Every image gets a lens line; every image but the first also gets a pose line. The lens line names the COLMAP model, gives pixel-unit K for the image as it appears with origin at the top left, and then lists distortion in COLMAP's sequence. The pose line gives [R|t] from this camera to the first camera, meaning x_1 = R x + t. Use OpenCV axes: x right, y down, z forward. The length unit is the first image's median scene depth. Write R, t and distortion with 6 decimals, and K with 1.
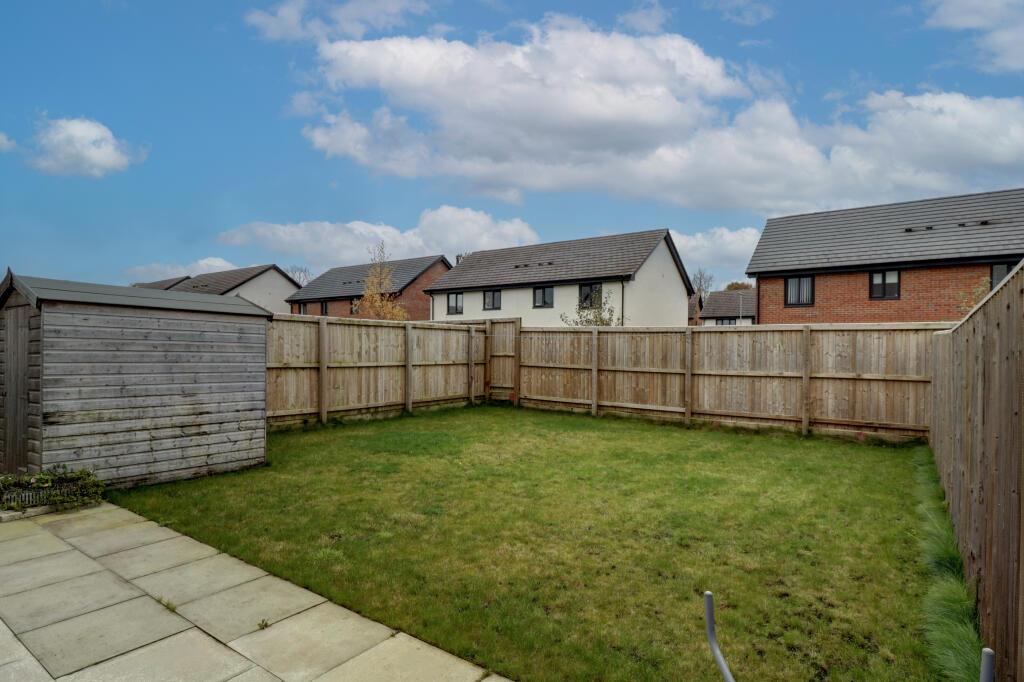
lens RADIAL K [[530.1, 0, 518.1], [0, 530.1, 333.3], [0, 0, 1]] dist [0.000450, -0.000494]
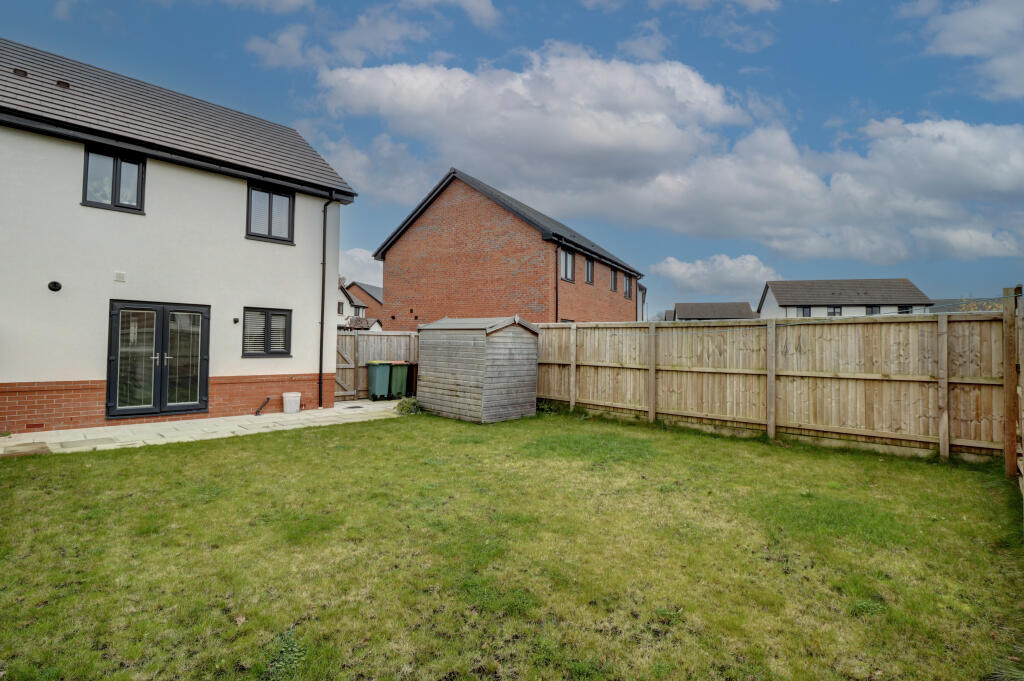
lens RADIAL K [[492.5, 0, 510.2], [0, 492.5, 333.1], [0, 0, 1]] dist [-0.004758, -0.001250]
pose [[-0.151728, -0.032353, -0.987893, 0.598966], [0.019241, 0.999178, -0.035678, 0.020608], [0.988235, -0.024422, -0.150981, 0.814993]]
